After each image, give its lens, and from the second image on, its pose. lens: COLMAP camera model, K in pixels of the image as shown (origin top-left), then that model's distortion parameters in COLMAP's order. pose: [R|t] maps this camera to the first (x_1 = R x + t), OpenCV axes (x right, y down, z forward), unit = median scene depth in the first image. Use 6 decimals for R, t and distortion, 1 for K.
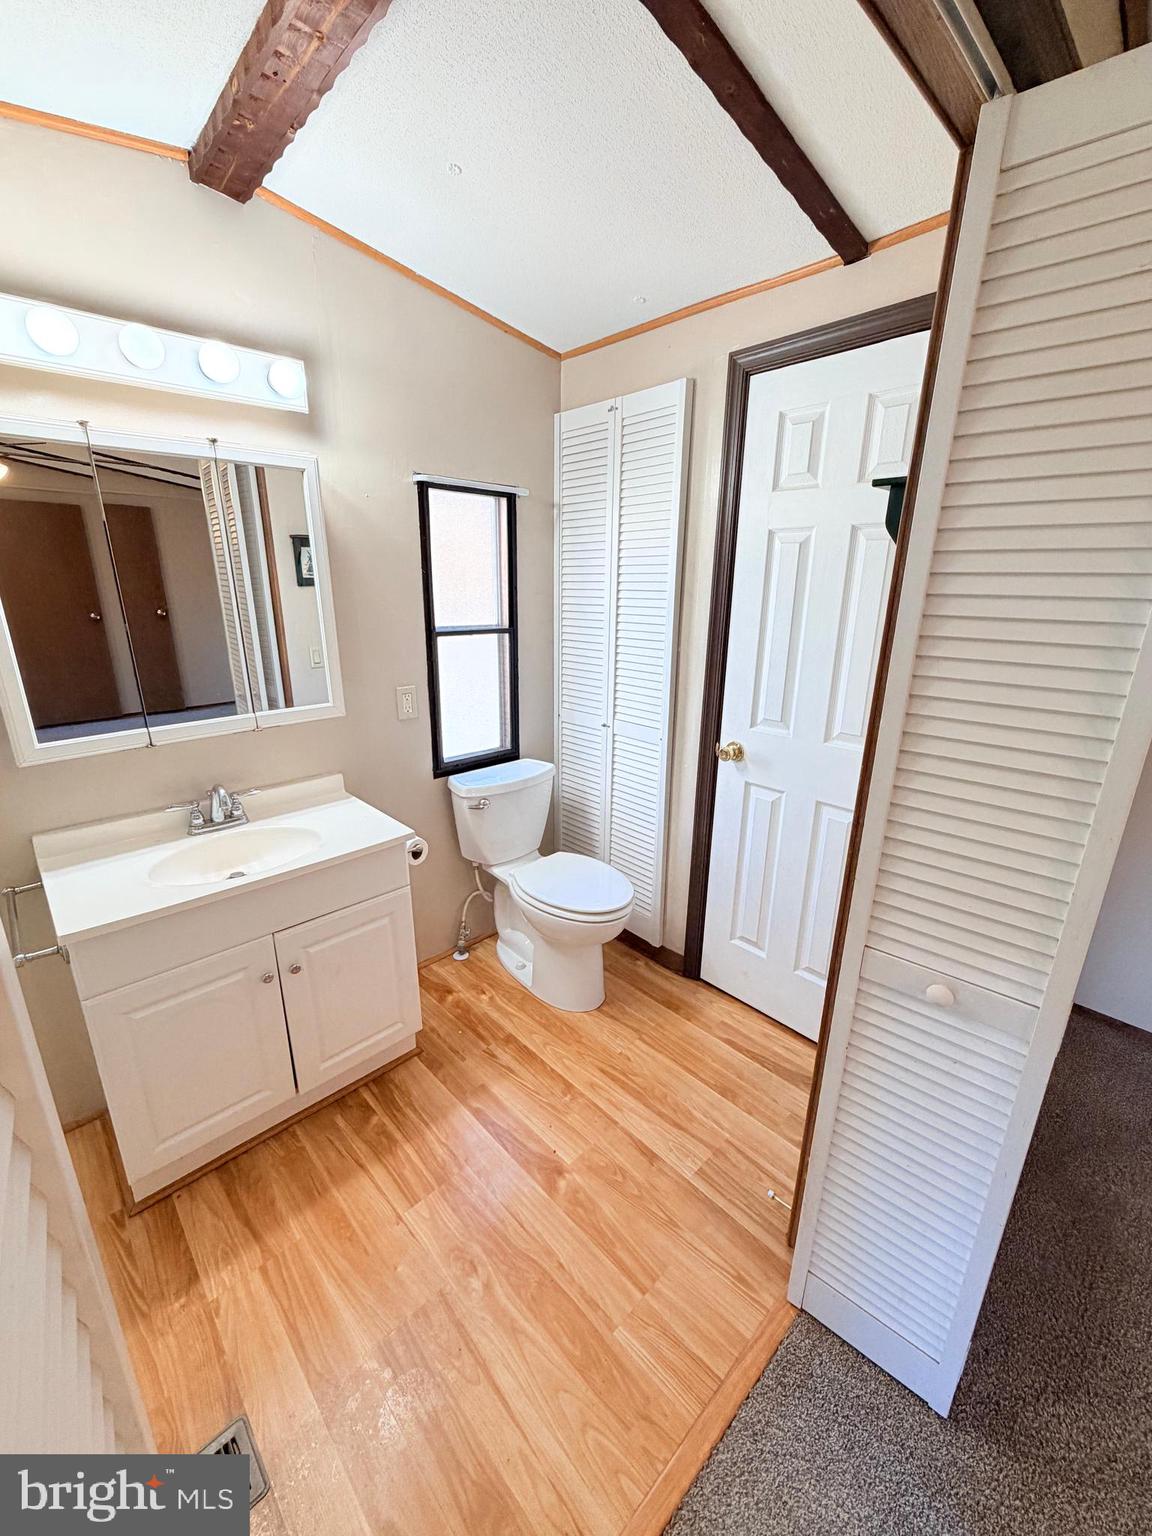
lens RADIAL K [[614.2, 0, 573.3], [0, 614.2, 776.3], [0, 0, 1]] dist [-0.000360, 0.000761]
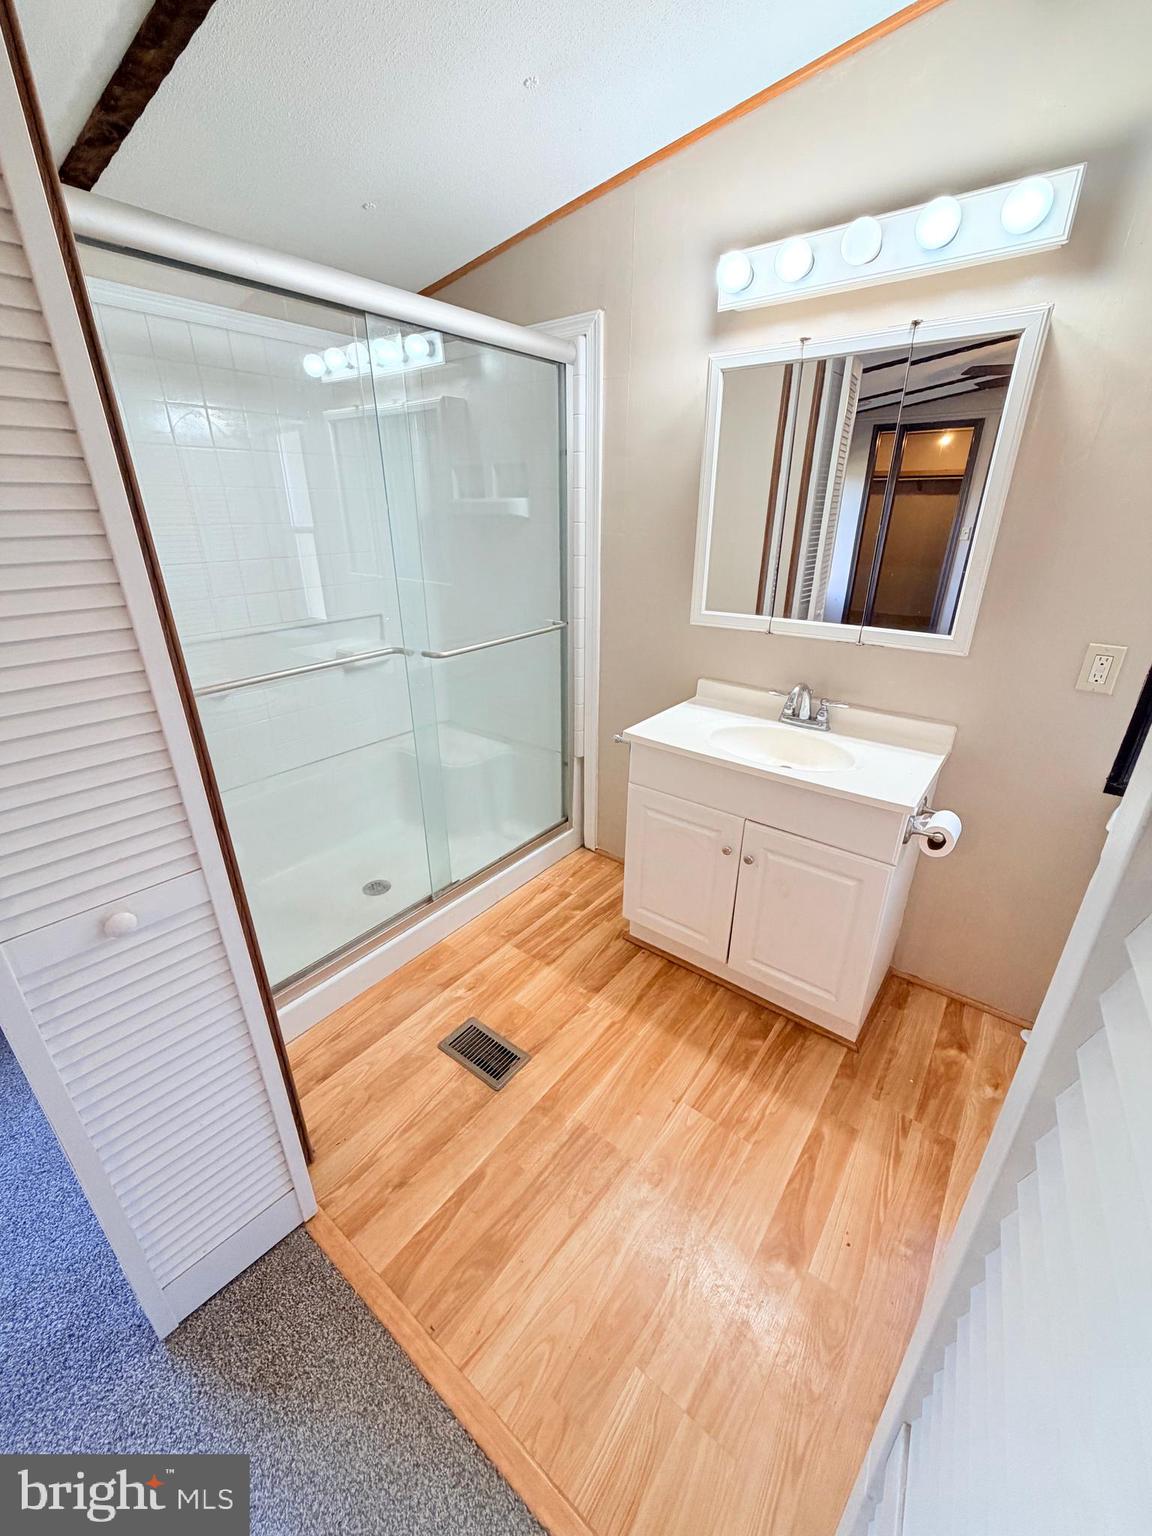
lens RADIAL K [[614.2, 0, 569.9], [0, 614.2, 759.5], [0, 0, 1]] dist [-0.000360, 0.000761]
pose [[0.144983, 0.379931, -0.913582, 0.389433], [-0.306963, 0.895050, 0.323510, -0.089156], [0.940614, 0.233533, 0.246391, 0.370738]]
